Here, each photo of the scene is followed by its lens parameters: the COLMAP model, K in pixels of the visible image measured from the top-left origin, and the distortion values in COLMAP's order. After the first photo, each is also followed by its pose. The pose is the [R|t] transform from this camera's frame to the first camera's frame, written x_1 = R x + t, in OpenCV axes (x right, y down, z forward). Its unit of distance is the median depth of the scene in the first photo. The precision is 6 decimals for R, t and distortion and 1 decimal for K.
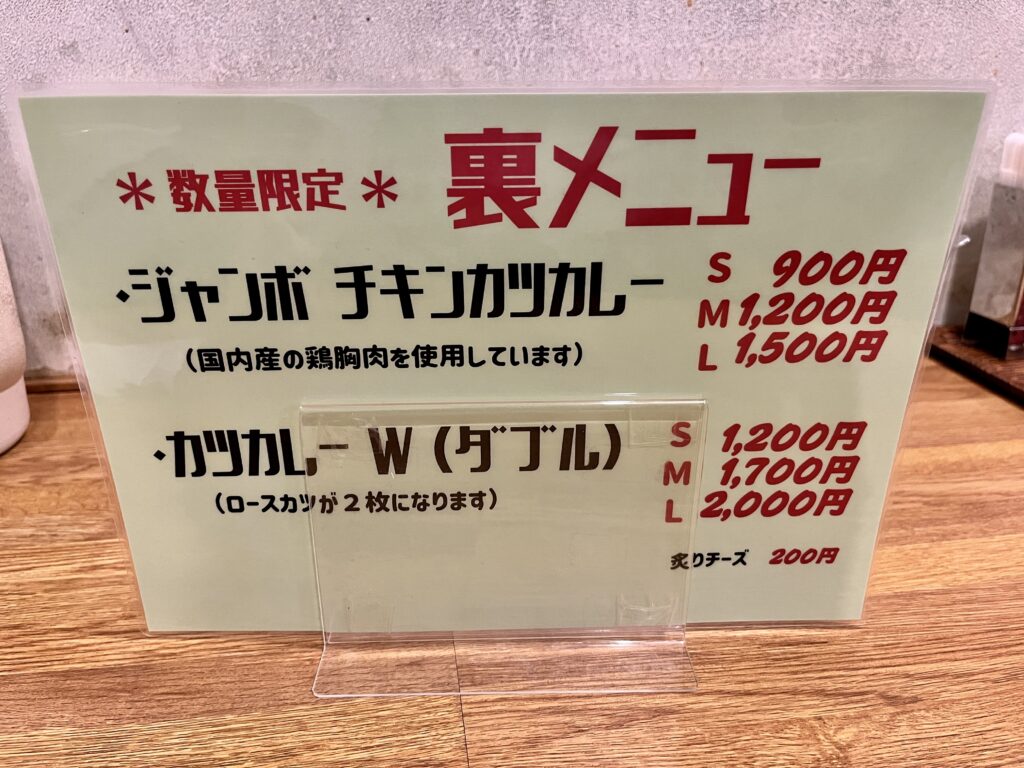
lens RADIAL K [[795.5, 0, 511.3], [0, 795.5, 384.1], [0, 0, 1]] dist [0.021825, -0.081626]
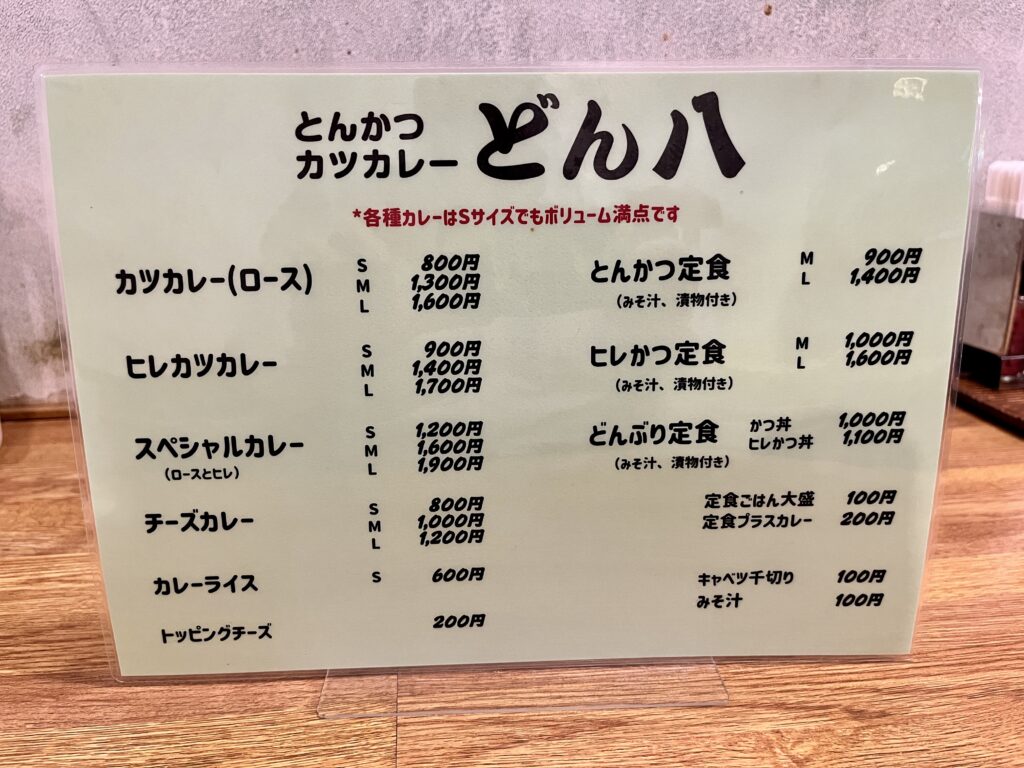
lens RADIAL K [[795.5, 0, 532.4], [0, 795.5, 395.8], [0, 0, 1]] dist [0.021825, -0.081626]
pose [[0.999893, 0.000013, -0.014639, 0.100403], [-0.001210, 0.996647, -0.081813, 0.092128], [0.014589, 0.081822, 0.996540, 0.026958]]
